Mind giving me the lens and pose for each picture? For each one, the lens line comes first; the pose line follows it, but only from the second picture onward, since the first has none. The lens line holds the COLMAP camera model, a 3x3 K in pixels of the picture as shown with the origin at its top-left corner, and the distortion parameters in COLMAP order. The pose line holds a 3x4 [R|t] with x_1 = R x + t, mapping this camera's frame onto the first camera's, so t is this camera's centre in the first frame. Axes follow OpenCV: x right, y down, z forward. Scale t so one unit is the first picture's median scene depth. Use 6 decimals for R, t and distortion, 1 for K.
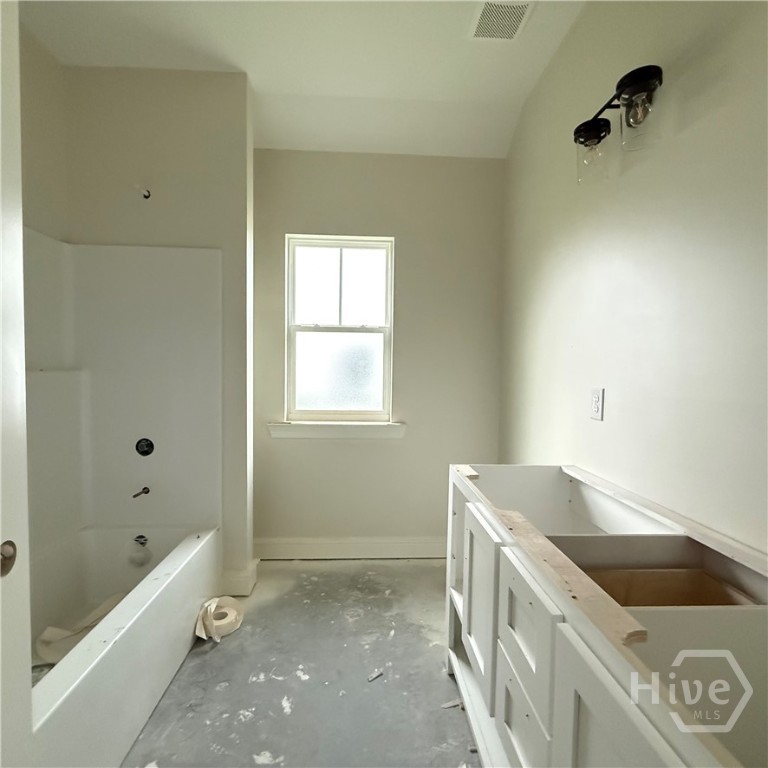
lens RADIAL K [[405.4, 0, 384.0], [0, 405.4, 384.0], [0, 0, 1]] dist [-0.000950, 0.000761]
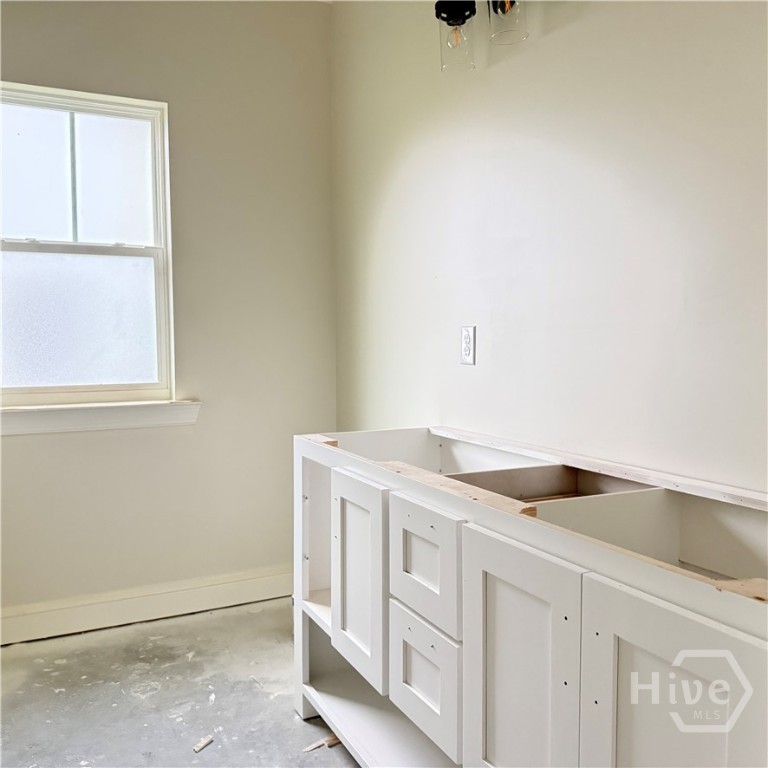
lens RADIAL K [[721.1, 0, 384.0], [0, 721.1, 384.0], [0, 0, 1]] dist [0.144288, -0.259822]
pose [[0.917217, -0.044651, 0.395878, -0.176050], [0.035721, 0.998914, 0.029906, 0.062727], [-0.396784, -0.013290, 0.917816, -0.230845]]
